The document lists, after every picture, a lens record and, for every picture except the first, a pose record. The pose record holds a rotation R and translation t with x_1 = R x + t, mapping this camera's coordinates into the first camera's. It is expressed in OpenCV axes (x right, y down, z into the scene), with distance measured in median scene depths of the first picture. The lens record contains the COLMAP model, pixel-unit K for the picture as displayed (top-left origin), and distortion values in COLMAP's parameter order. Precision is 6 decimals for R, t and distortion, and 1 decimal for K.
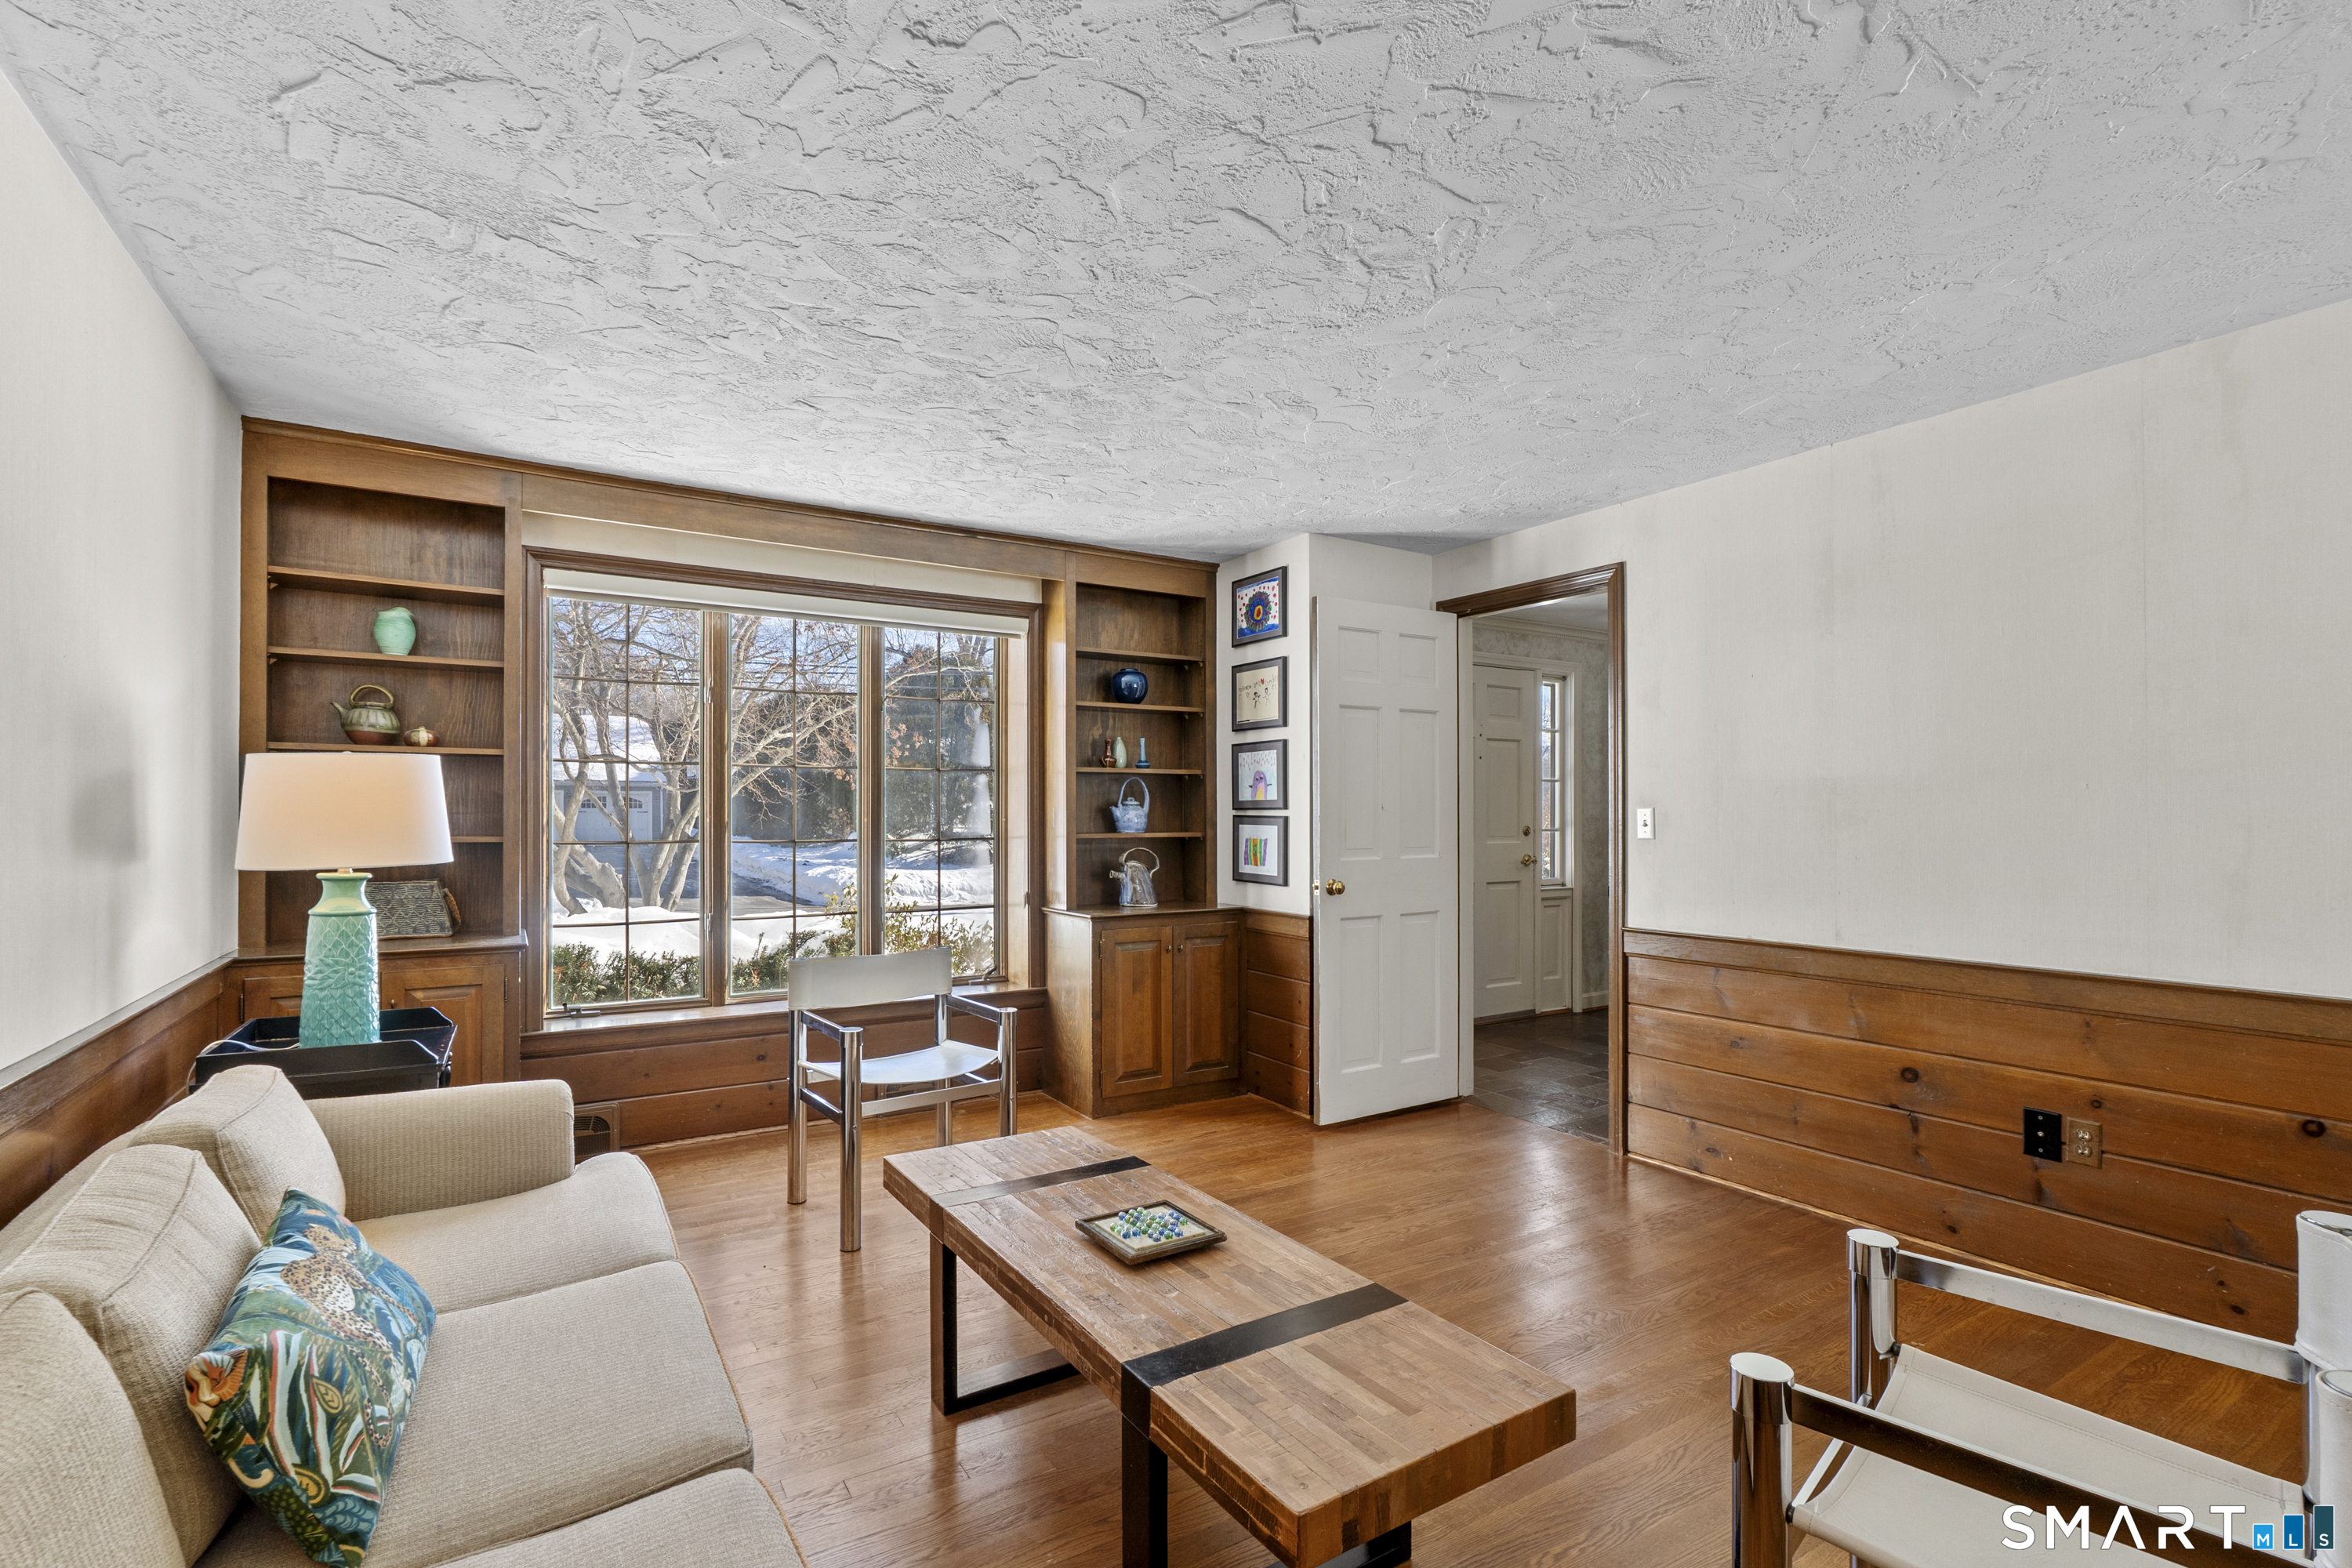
lens RADIAL K [[1068.4, 0, 1174.7], [0, 1068.4, 803.5], [0, 0, 1]] dist [-0.012663, 0.002208]
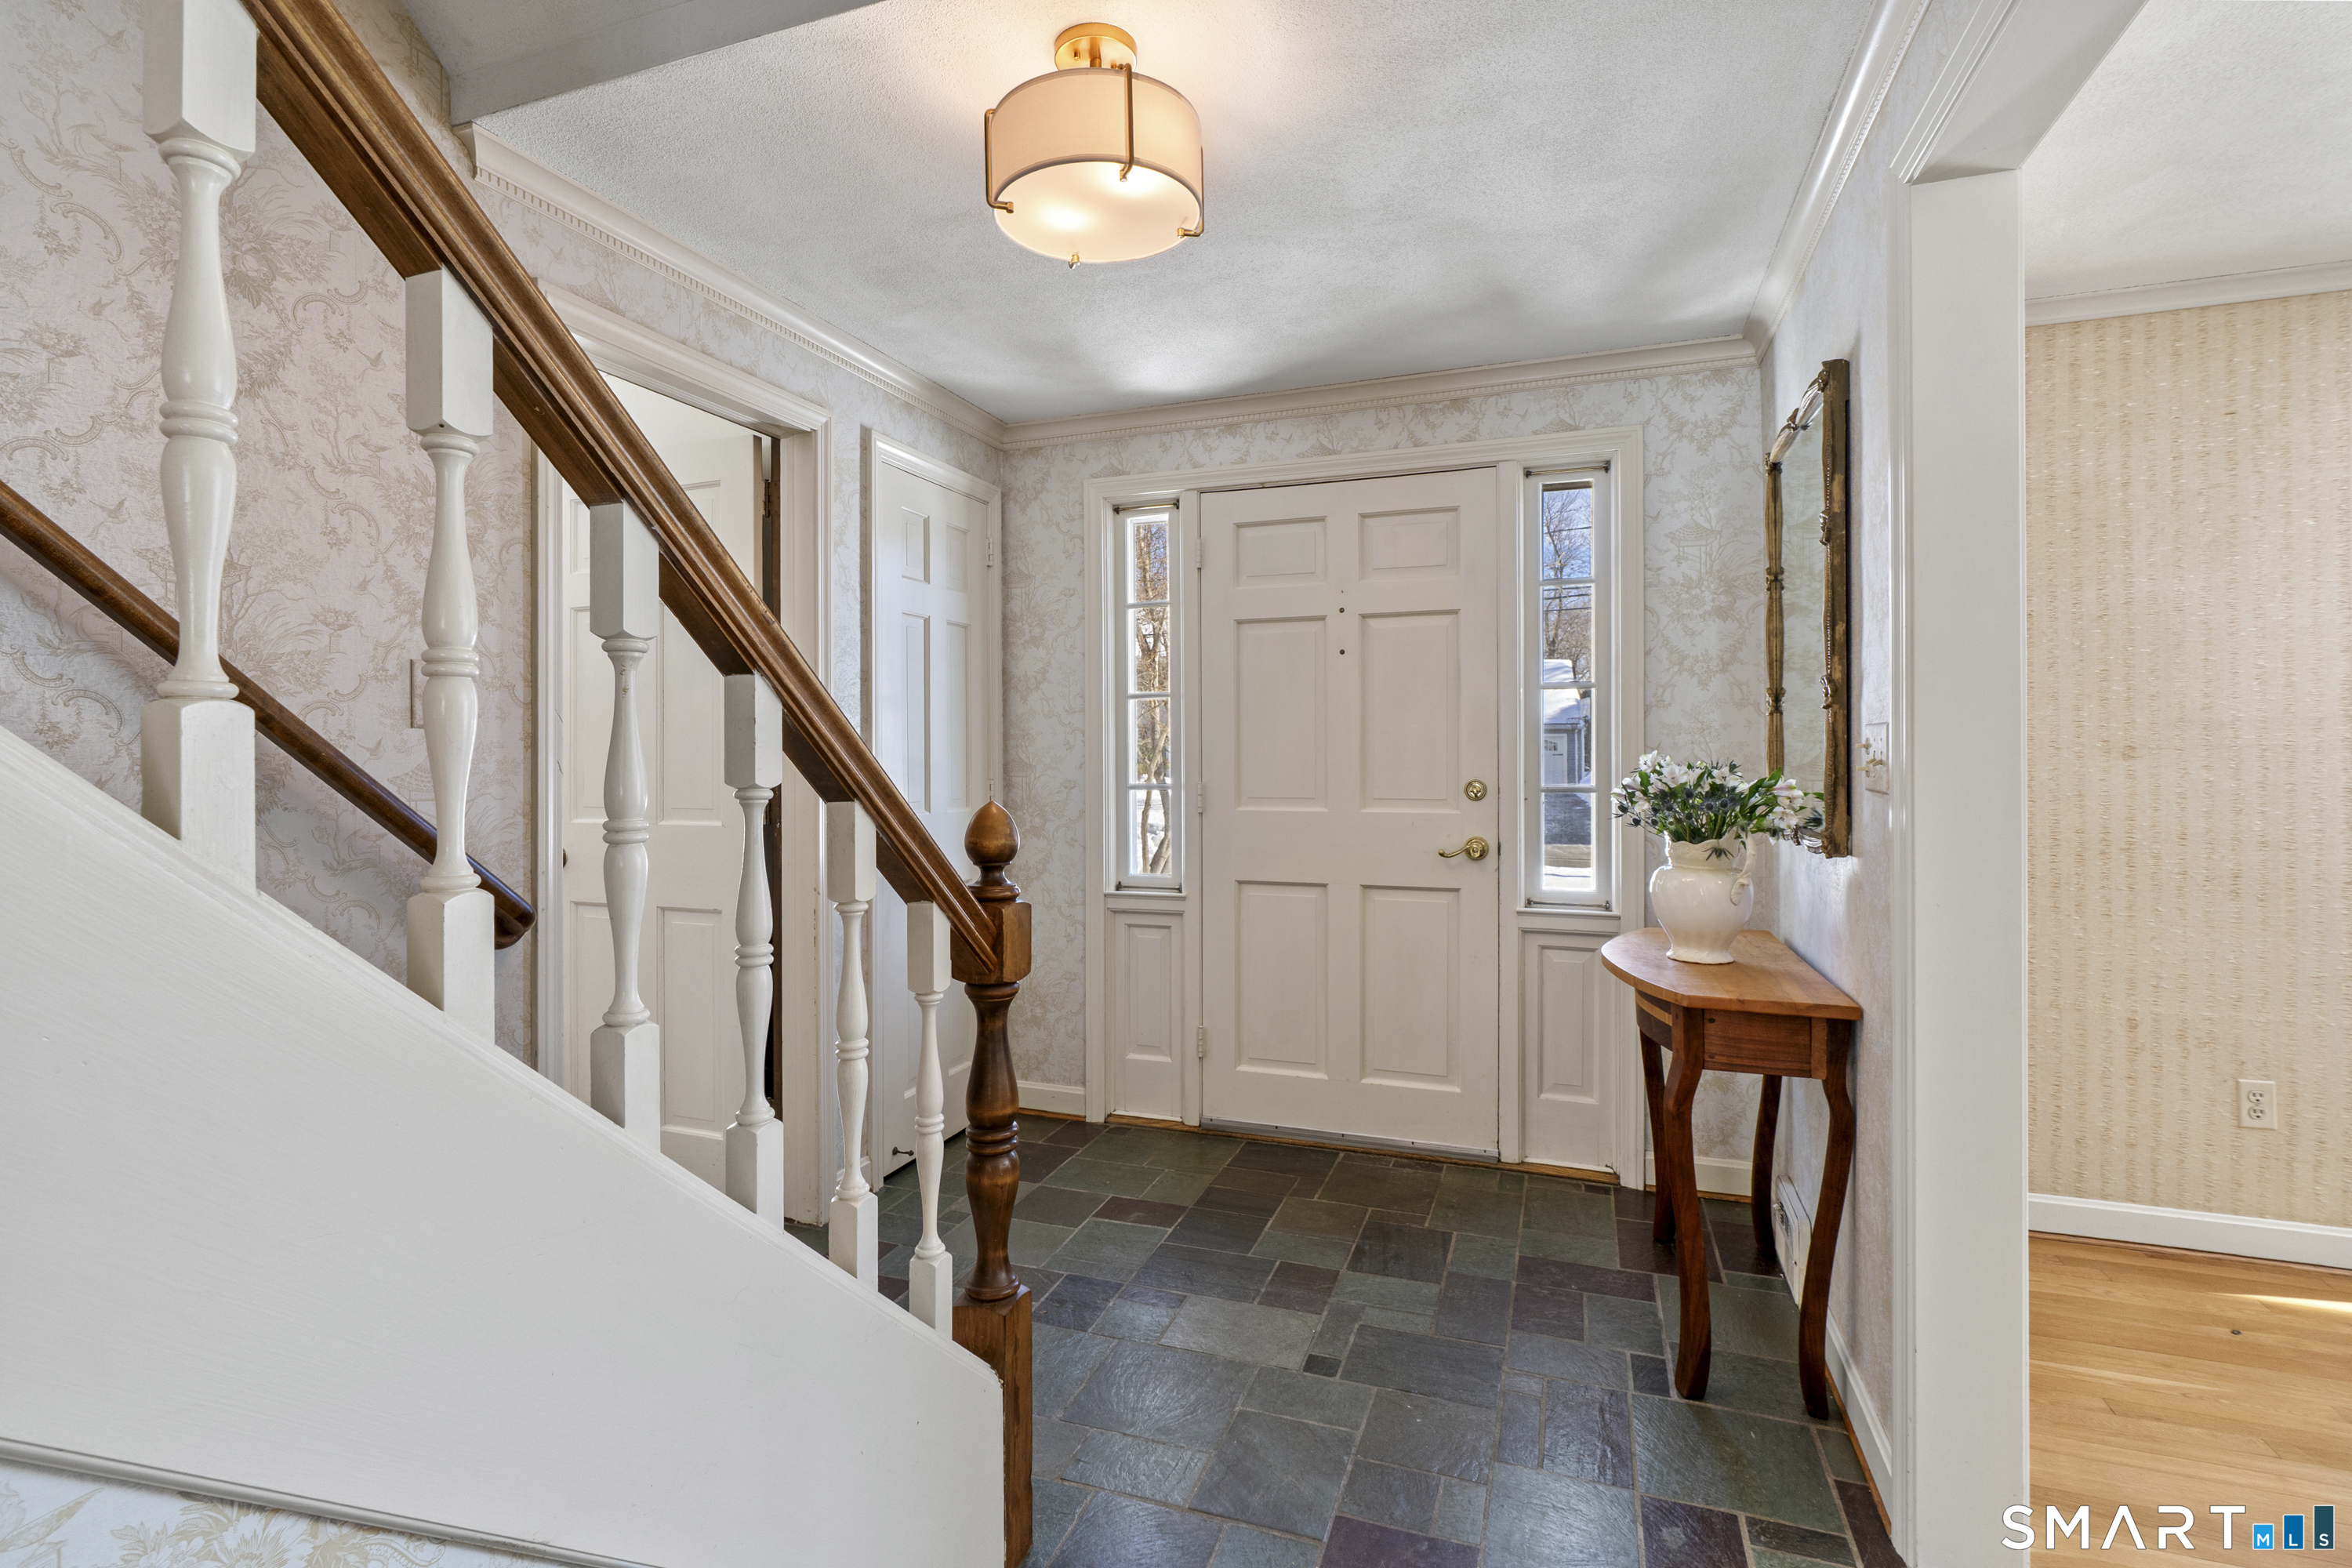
lens RADIAL K [[1108.7, 0, 1175.7], [0, 1108.7, 760.9], [0, 0, 1]] dist [-0.010260, 0.001957]
pose [[0.607518, -0.000219, -0.794305, 0.657056], [0.011241, 0.999902, 0.008322, 0.005797], [0.794226, -0.013984, 0.607462, 0.572623]]
